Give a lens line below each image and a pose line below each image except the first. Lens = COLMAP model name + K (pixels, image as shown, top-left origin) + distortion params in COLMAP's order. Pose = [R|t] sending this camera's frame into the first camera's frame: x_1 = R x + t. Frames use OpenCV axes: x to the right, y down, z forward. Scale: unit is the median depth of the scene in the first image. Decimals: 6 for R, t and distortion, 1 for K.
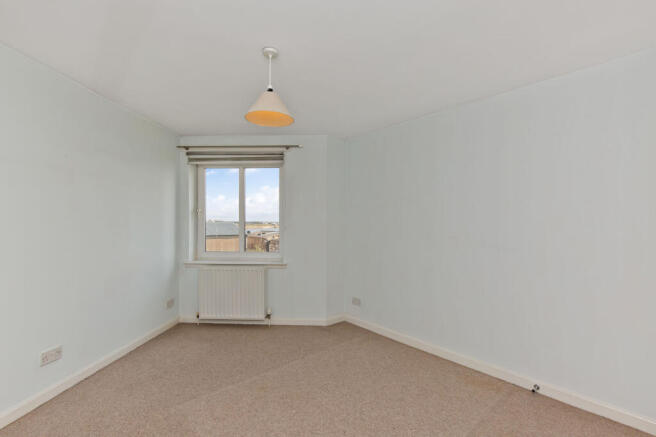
lens RADIAL K [[306.4, 0, 328.0], [0, 306.4, 218.5], [0, 0, 1]] dist [0.001804, -0.000094]
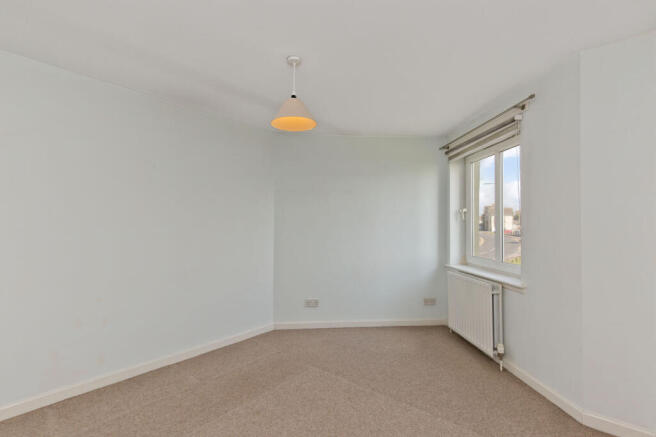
lens RADIAL K [[302.4, 0, 328.0], [0, 302.4, 218.5], [0, 0, 1]] dist [0.029991, -0.000051]
pose [[0.156227, -0.020221, -0.987514, 0.447540], [0.009915, 0.999772, -0.018903, 0.012322], [0.987671, -0.006838, 0.156392, 0.499891]]
